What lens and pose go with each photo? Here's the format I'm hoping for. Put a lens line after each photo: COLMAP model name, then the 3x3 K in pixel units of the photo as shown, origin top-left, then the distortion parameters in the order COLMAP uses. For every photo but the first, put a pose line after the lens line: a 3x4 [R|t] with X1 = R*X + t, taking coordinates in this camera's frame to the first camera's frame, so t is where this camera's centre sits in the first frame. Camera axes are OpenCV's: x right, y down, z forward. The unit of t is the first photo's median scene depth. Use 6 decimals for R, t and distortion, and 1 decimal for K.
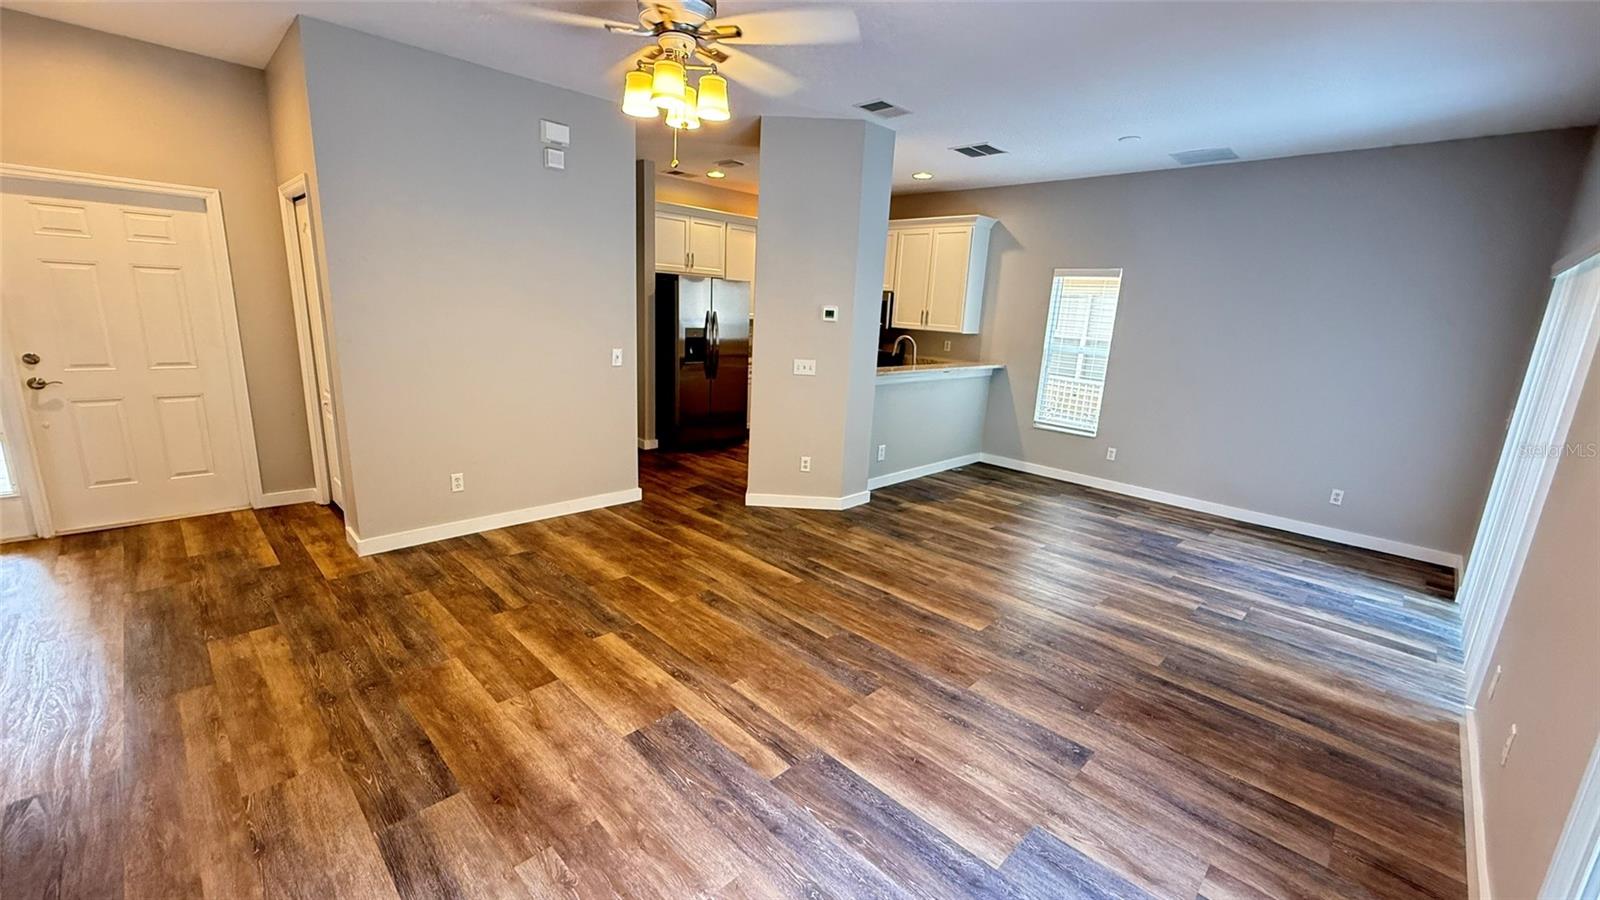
lens RADIAL K [[639.1, 0, 798.1], [0, 639.1, 453.3], [0, 0, 1]] dist [-0.000583, 0.000372]
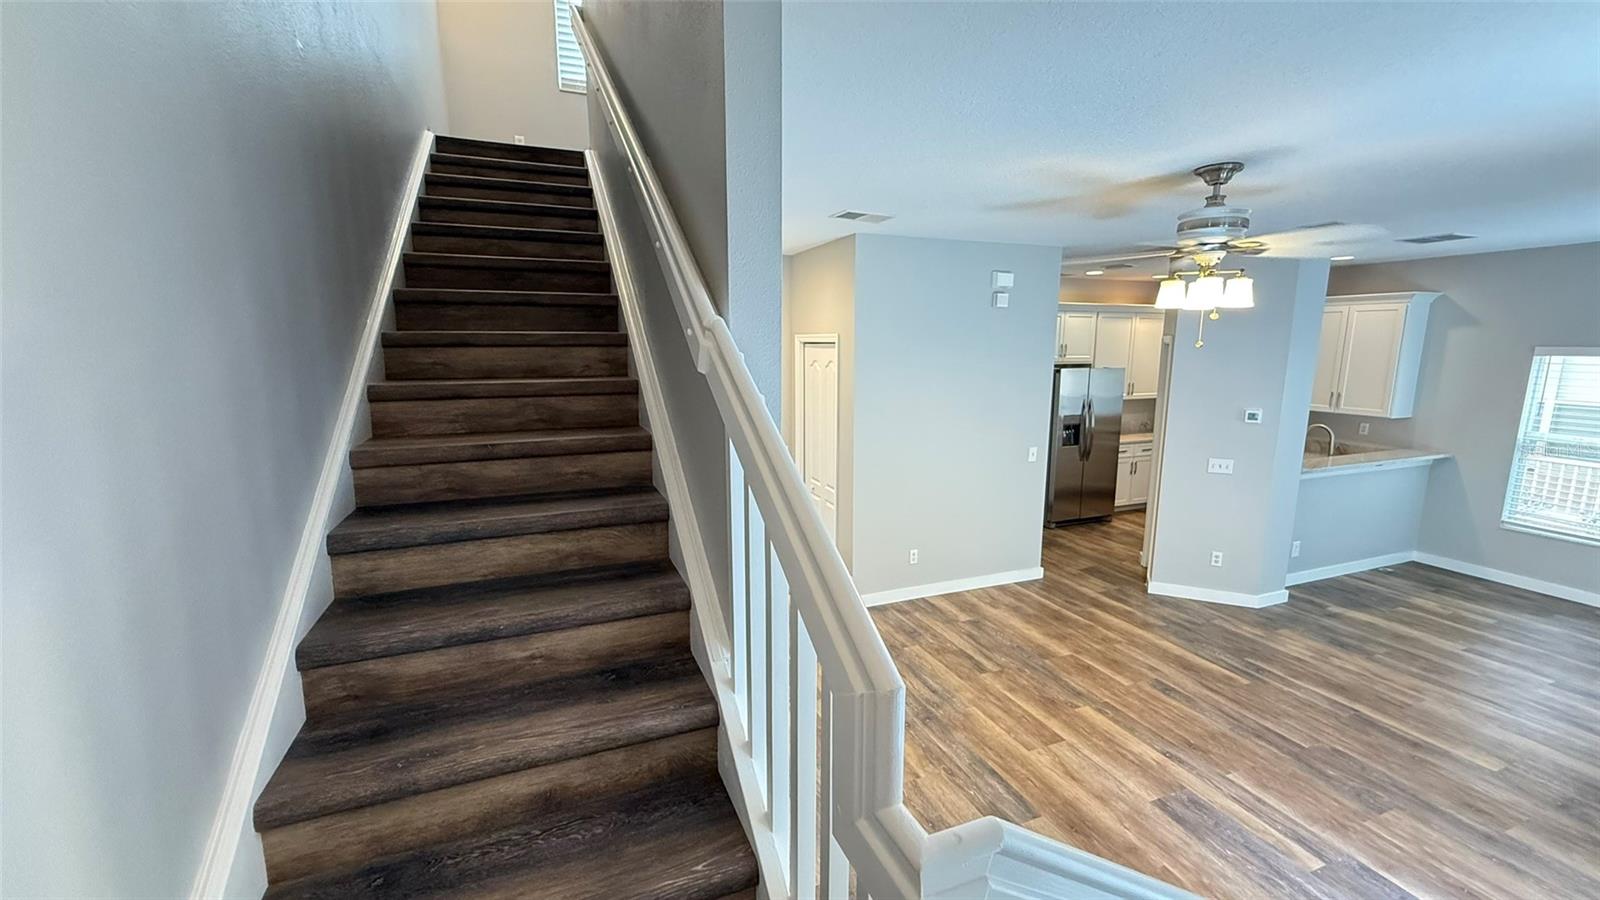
lens RADIAL K [[639.1, 0, 795.4], [0, 639.1, 452.6], [0, 0, 1]] dist [-0.000583, 0.000372]
pose [[0.913314, 0.019112, -0.406807, -0.258312], [-0.047387, 0.997100, -0.059542, -0.080689], [0.404490, 0.073658, 0.911571, -0.293493]]
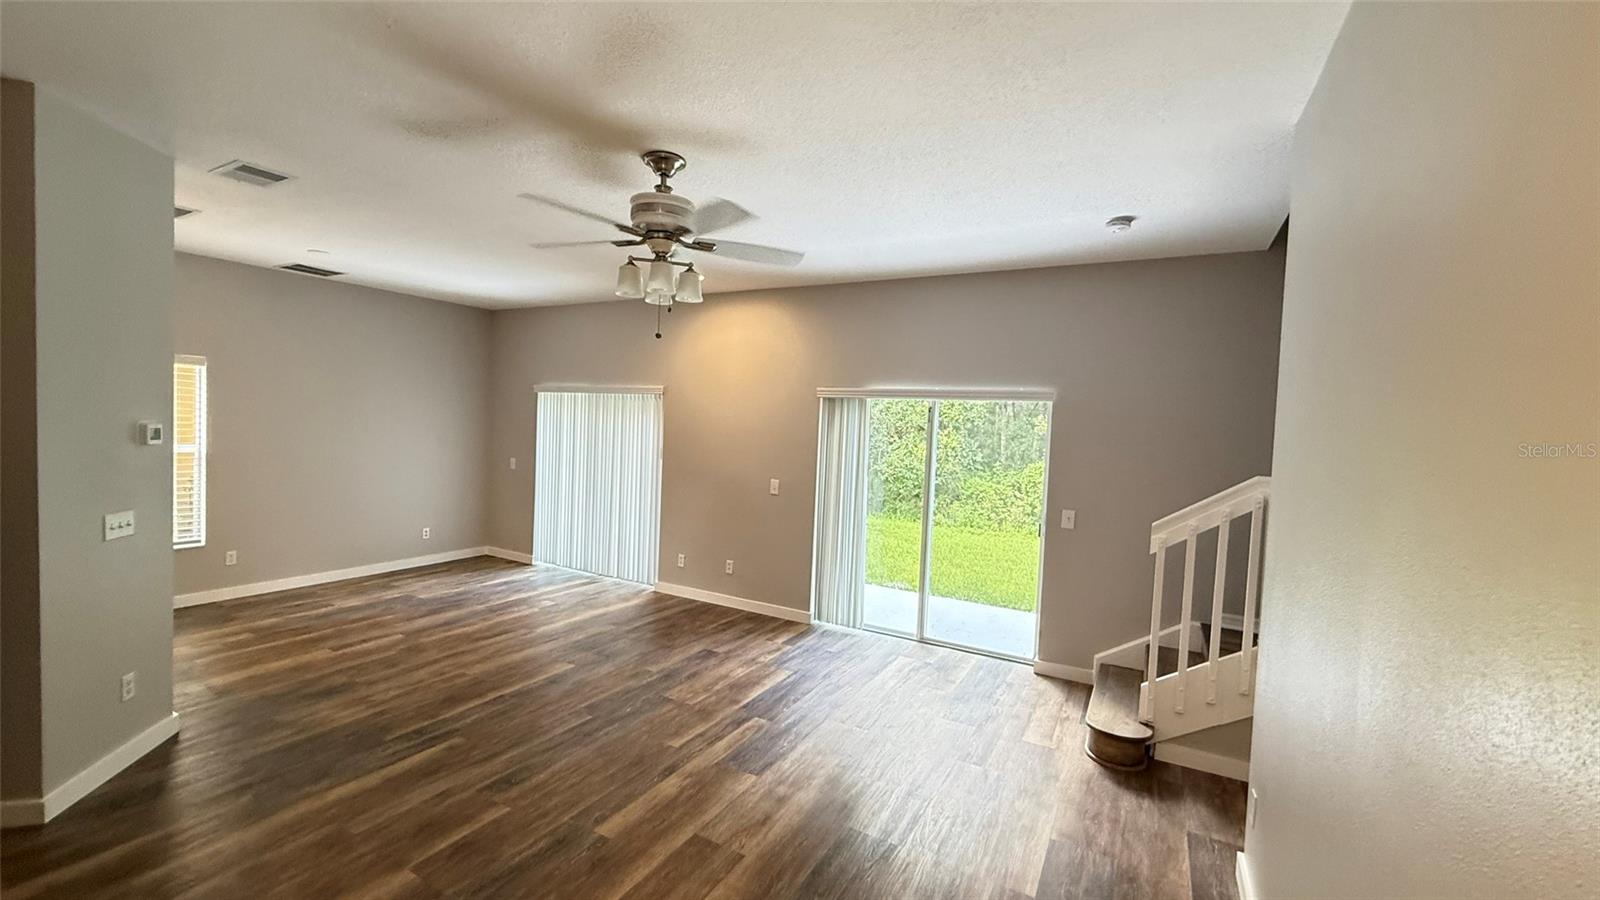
lens RADIAL K [[639.1, 0, 799.9], [0, 639.1, 453.2], [0, 0, 1]] dist [-0.000583, 0.000372]
pose [[-0.265946, -0.106190, 0.958121, -0.925696], [0.165171, 0.974196, 0.153818, -0.241516], [-0.949732, 0.199161, -0.241544, 0.693755]]
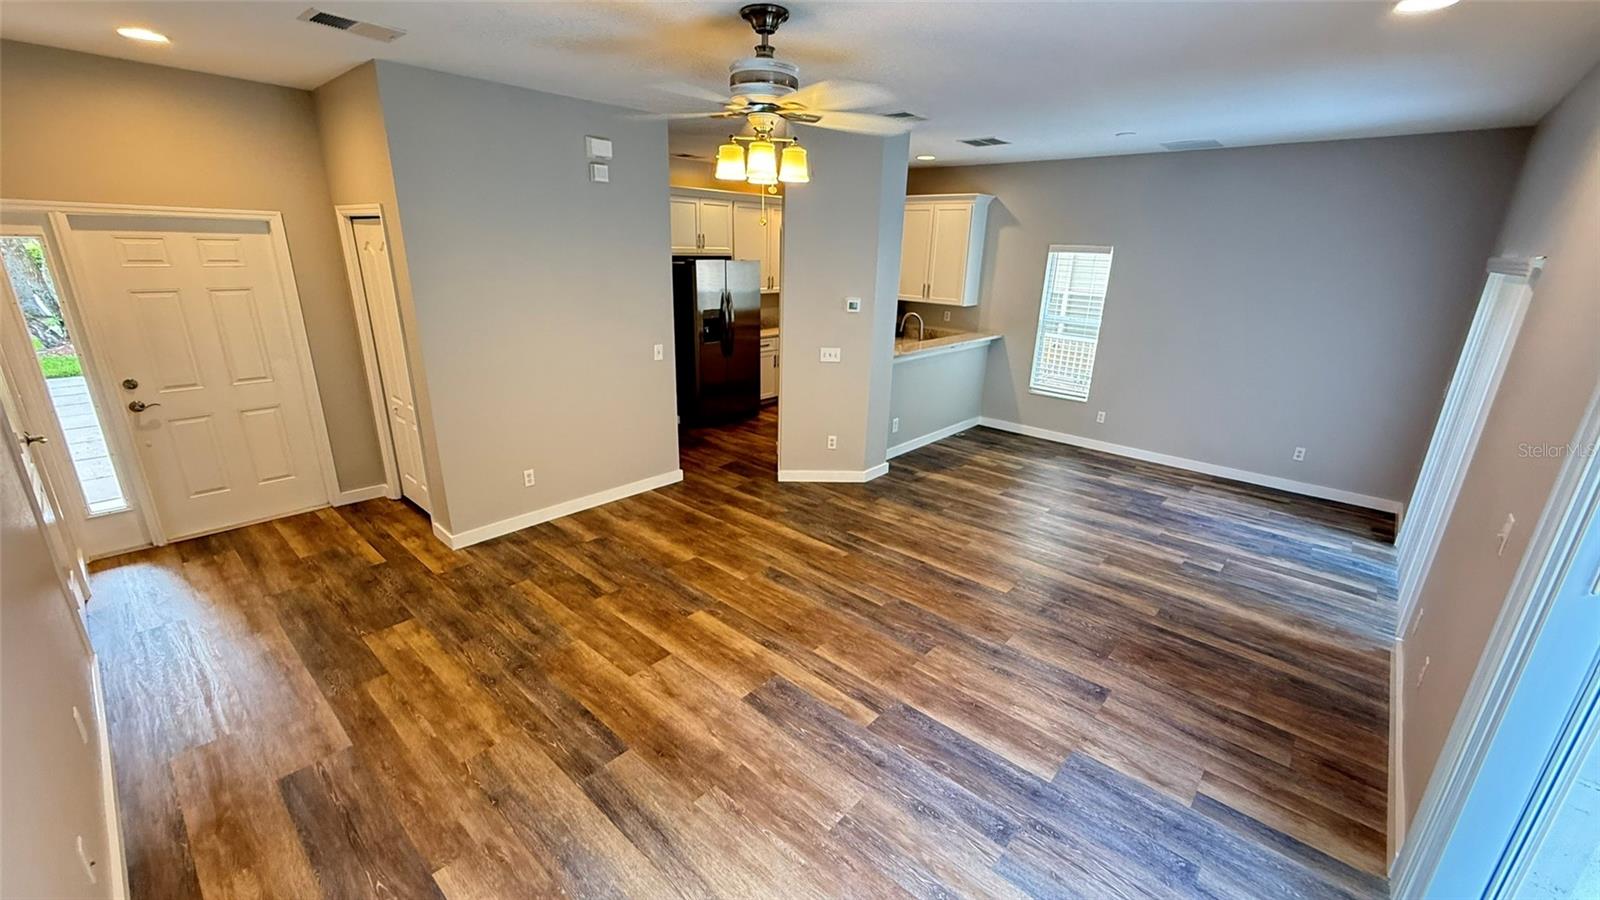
lens RADIAL K [[639.1, 0, 797.3], [0, 639.1, 453.0], [0, 0, 1]] dist [-0.000583, 0.000372]
pose [[0.998560, -0.038439, 0.037419, -0.120972], [0.034977, 0.995404, 0.089148, -0.087302], [-0.040674, -0.087711, 0.995315, -0.125346]]
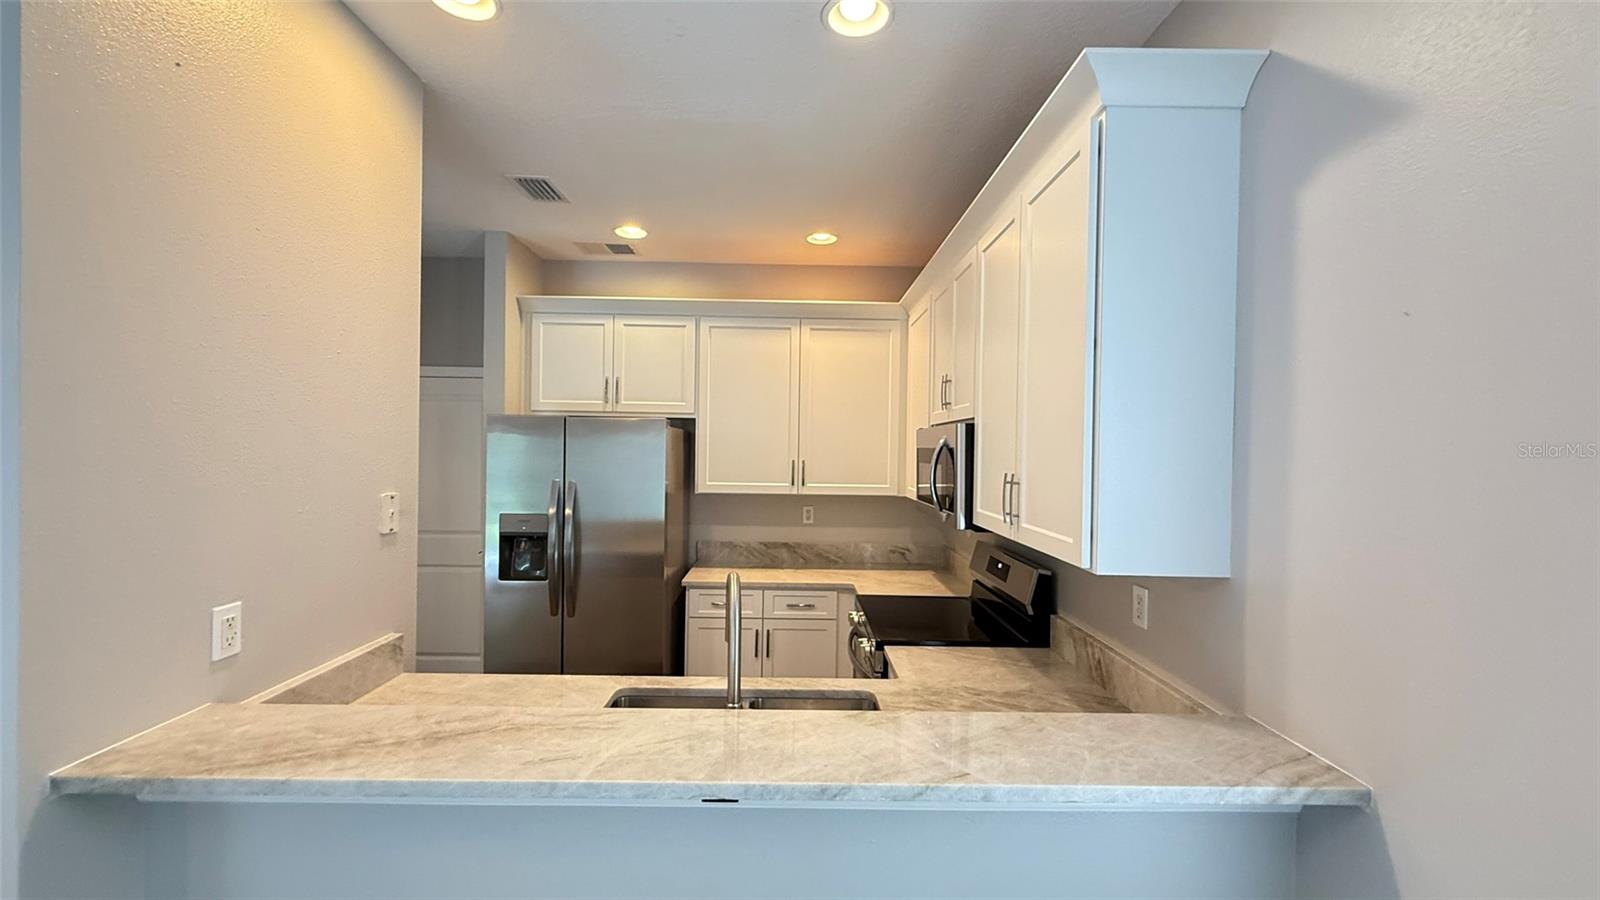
lens RADIAL K [[639.1, 0, 799.5], [0, 639.1, 456.1], [0, 0, 1]] dist [-0.000583, 0.000372]
pose [[0.715361, -0.031729, -0.698035, 0.609757], [-0.141663, 0.971638, -0.189346, -0.304751], [0.684245, 0.234336, 0.690576, 1.371597]]
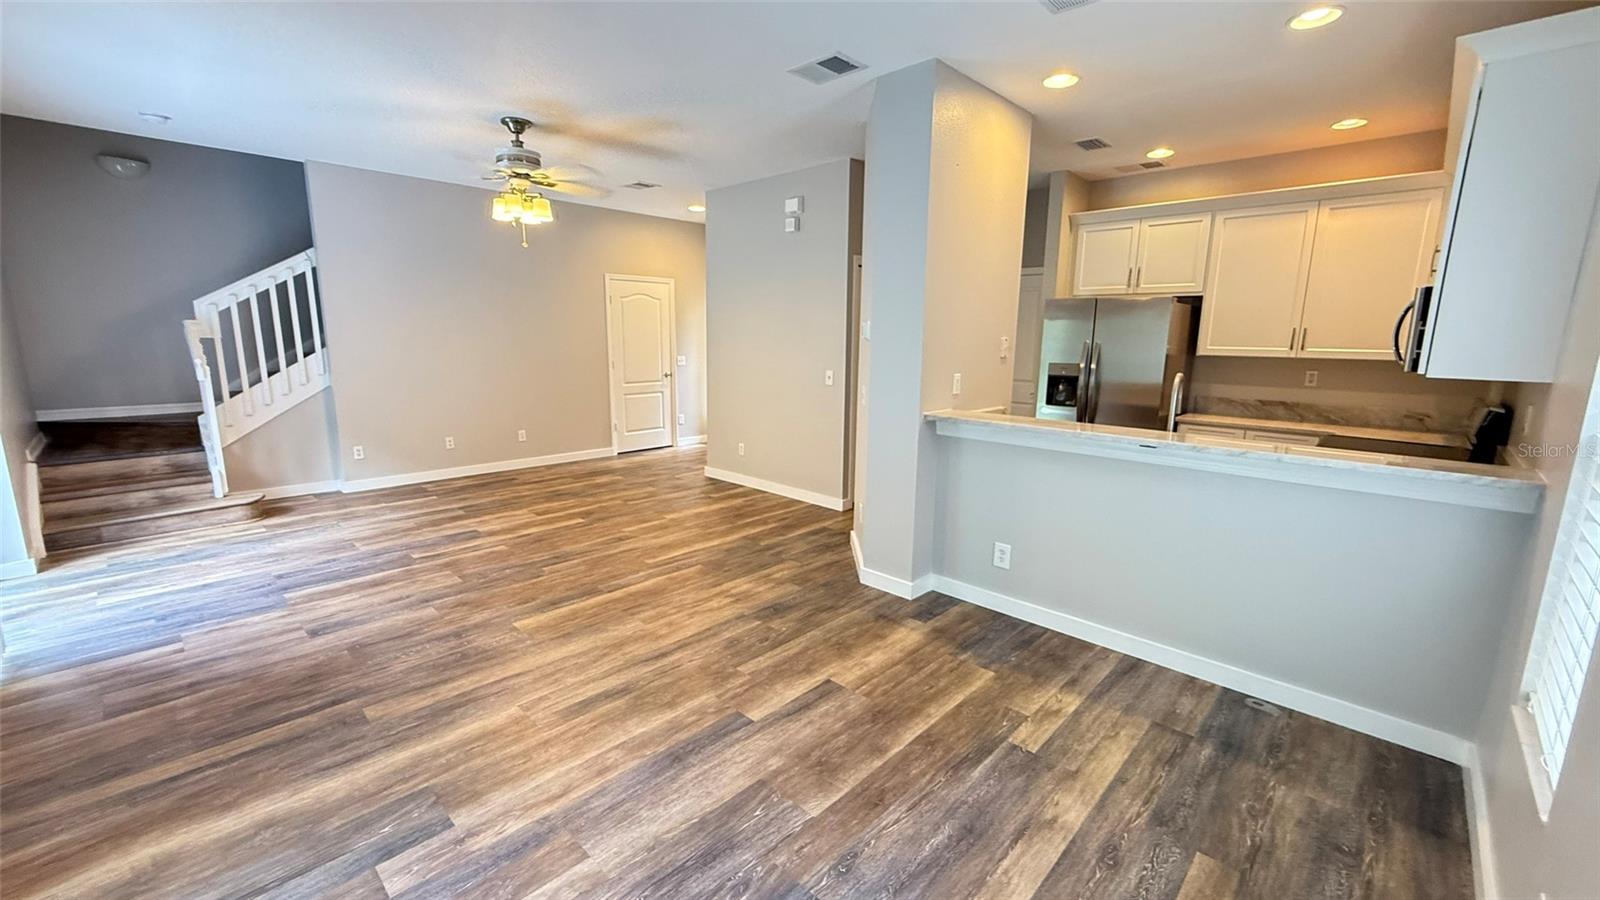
lens RADIAL K [[639.1, 0, 795.6], [0, 639.1, 452.5], [0, 0, 1]] dist [-0.000583, 0.000372]
pose [[0.014245, 0.134433, -0.990820, 1.099856], [-0.241151, 0.962132, 0.127073, -0.191257], [0.970383, 0.237127, 0.046124, 1.160263]]
